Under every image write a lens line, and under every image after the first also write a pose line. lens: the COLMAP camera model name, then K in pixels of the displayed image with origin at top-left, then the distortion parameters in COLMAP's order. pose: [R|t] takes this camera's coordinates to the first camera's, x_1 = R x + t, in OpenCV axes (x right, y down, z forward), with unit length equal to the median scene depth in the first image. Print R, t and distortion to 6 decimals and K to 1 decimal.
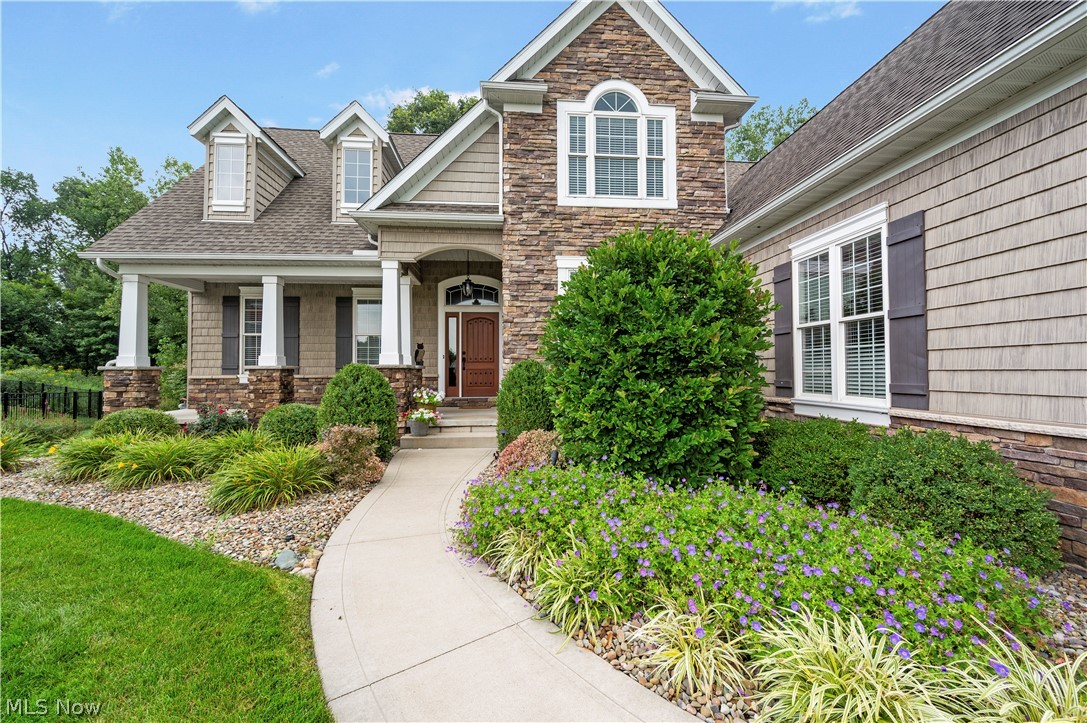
lens RADIAL K [[442.2, 0, 546.7], [0, 442.2, 366.4], [0, 0, 1]] dist [-0.001304, -0.000159]
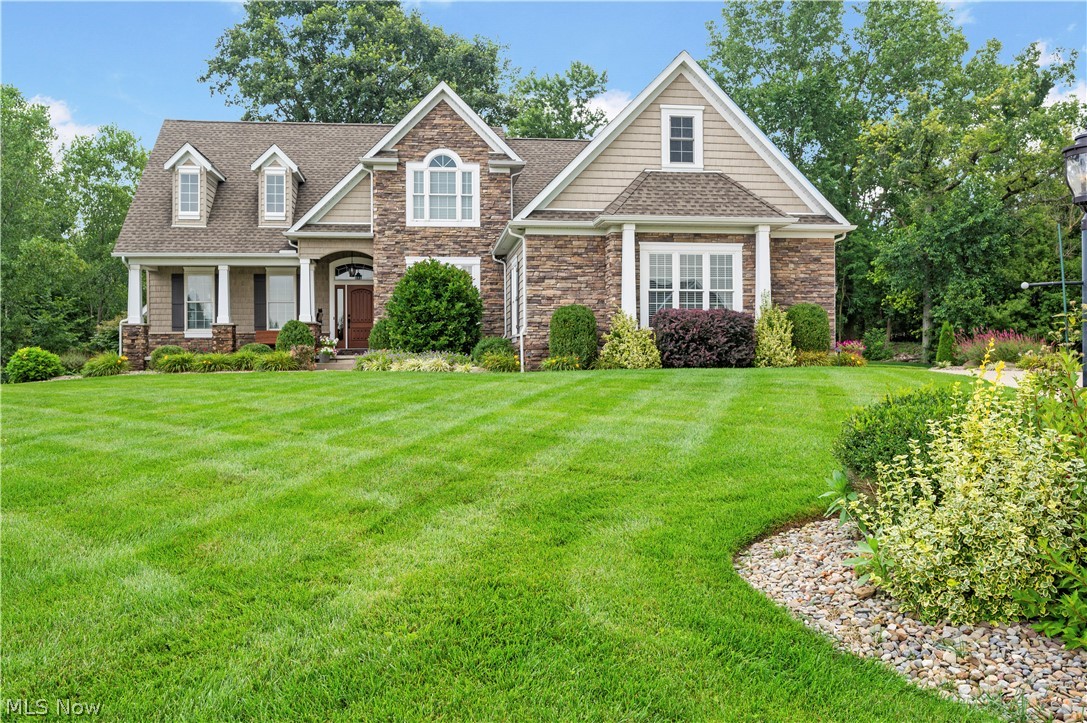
lens RADIAL K [[926.7, 0, 543.5], [0, 926.7, 361.5], [0, 0, 1]] dist [-0.012572, 0.005446]
pose [[0.999436, -0.003037, 0.033439, 0.413125], [0.002621, 0.999919, 0.012475, 0.101969], [-0.033474, -0.012381, 0.999363, -2.453129]]
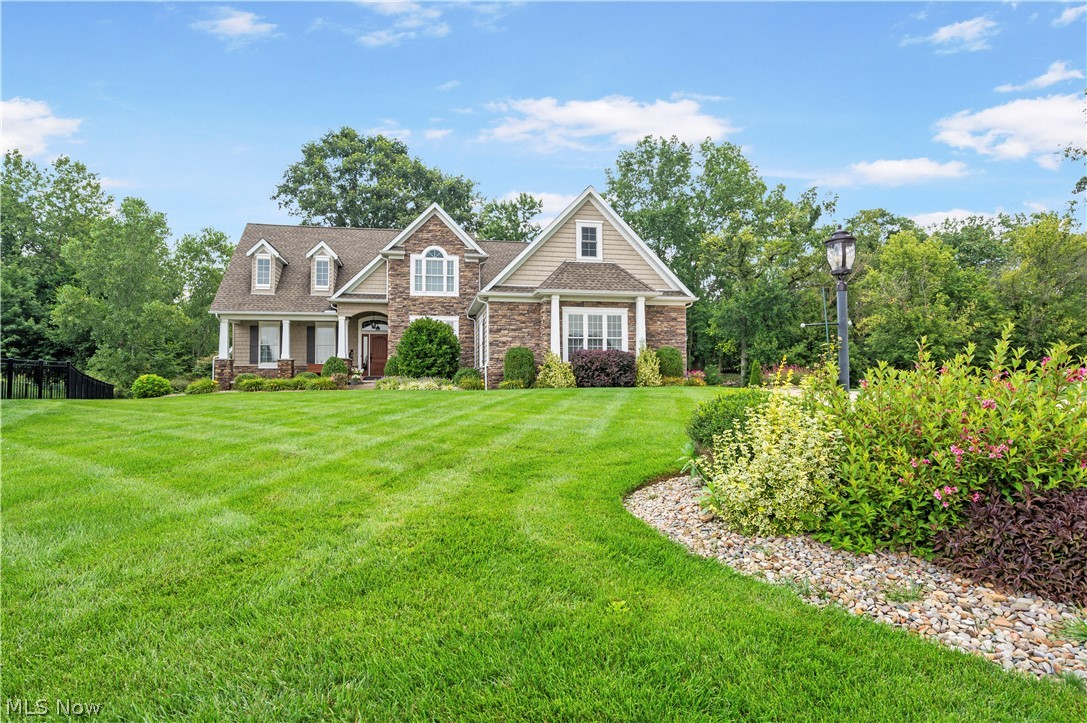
lens RADIAL K [[602.1, 0, 543.5], [0, 602.1, 361.5], [0, 0, 1]] dist [0.004390, -0.000732]
pose [[0.994447, 0.001612, 0.105231, 0.413423], [0.001485, 0.999568, -0.029338, 0.115418], [-0.105232, 0.029331, 0.994015, -2.453159]]
